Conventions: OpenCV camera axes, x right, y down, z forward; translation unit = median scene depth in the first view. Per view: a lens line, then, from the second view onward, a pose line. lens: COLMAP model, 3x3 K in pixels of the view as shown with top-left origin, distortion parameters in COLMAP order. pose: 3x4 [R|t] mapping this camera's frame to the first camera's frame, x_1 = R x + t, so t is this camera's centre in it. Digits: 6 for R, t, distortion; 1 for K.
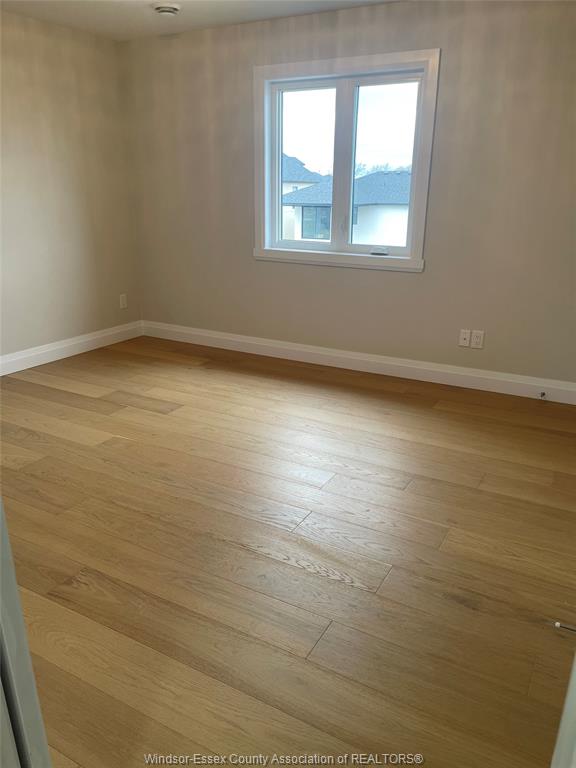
lens RADIAL K [[569.0, 0, 288.0], [0, 569.0, 384.0], [0, 0, 1]] dist [-0.005575, -0.003045]
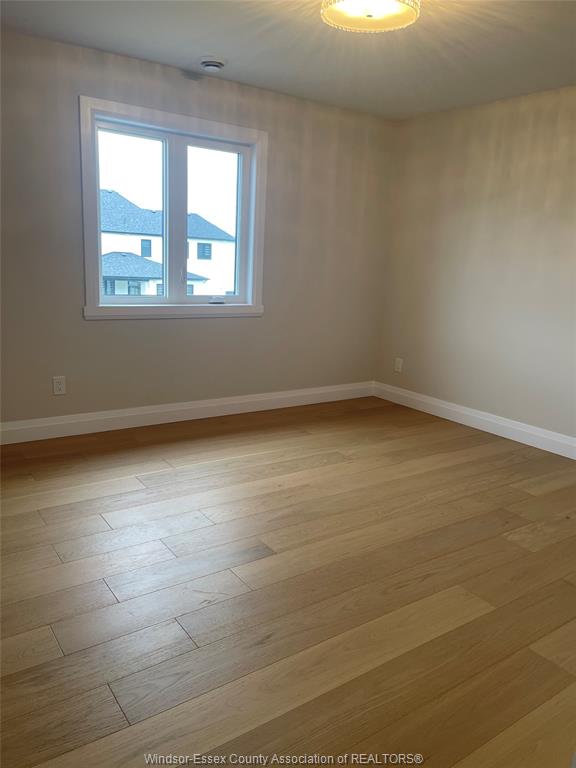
lens RADIAL K [[569.0, 0, 288.0], [0, 569.0, 384.0], [0, 0, 1]] dist [-0.005575, -0.003045]
pose [[0.434621, -0.191324, 0.880057, -0.768682], [0.242967, 0.965852, 0.089985, -0.149072], [-0.867221, 0.174715, 0.466265, 0.423855]]
